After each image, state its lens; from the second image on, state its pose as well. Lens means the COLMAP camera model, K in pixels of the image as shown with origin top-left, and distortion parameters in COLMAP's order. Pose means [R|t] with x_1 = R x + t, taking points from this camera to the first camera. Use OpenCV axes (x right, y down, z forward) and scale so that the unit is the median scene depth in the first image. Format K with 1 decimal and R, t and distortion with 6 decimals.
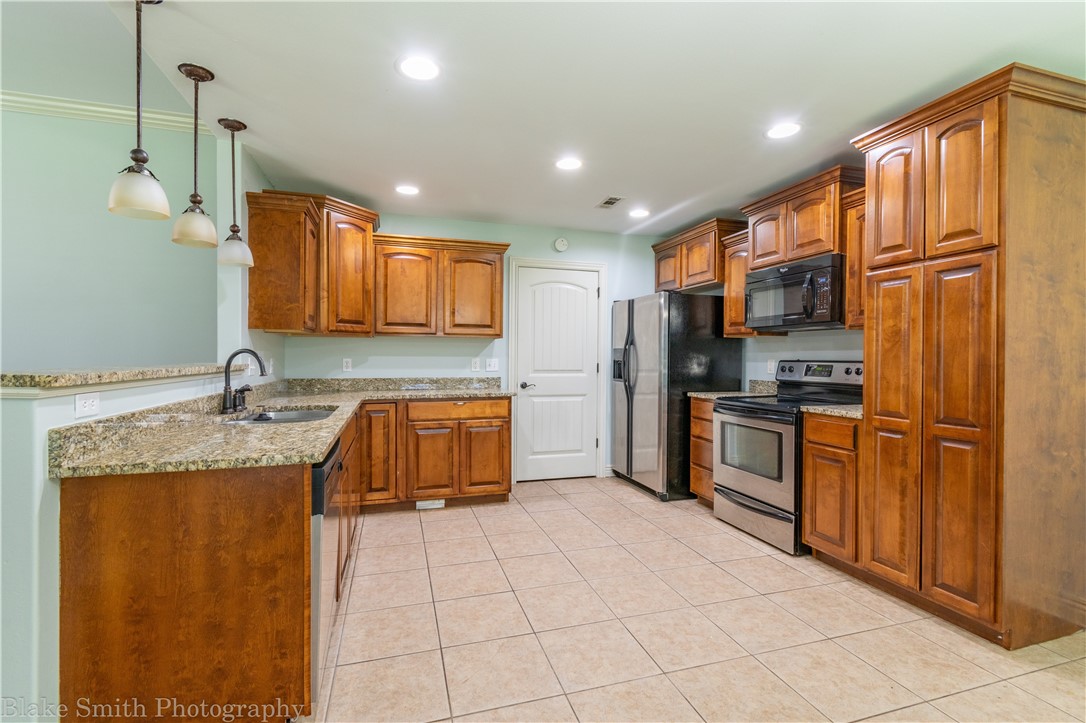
lens RADIAL K [[487.8, 0, 545.1], [0, 487.8, 369.2], [0, 0, 1]] dist [0.005741, -0.002787]
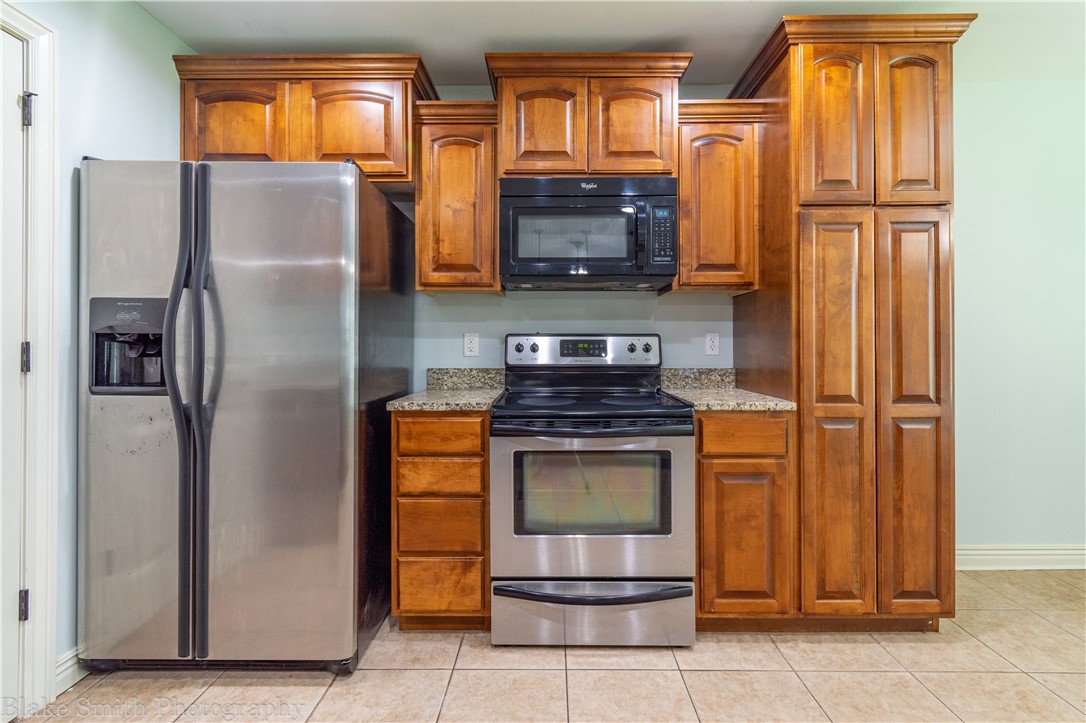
lens RADIAL K [[487.8, 0, 541.9], [0, 487.8, 346.2], [0, 0, 1]] dist [0.005741, -0.002787]
pose [[0.307193, -0.006451, 0.951625, -0.135184], [0.025105, 0.999684, -0.001327, -0.001223], [-0.951316, 0.024298, 0.307258, 0.984634]]
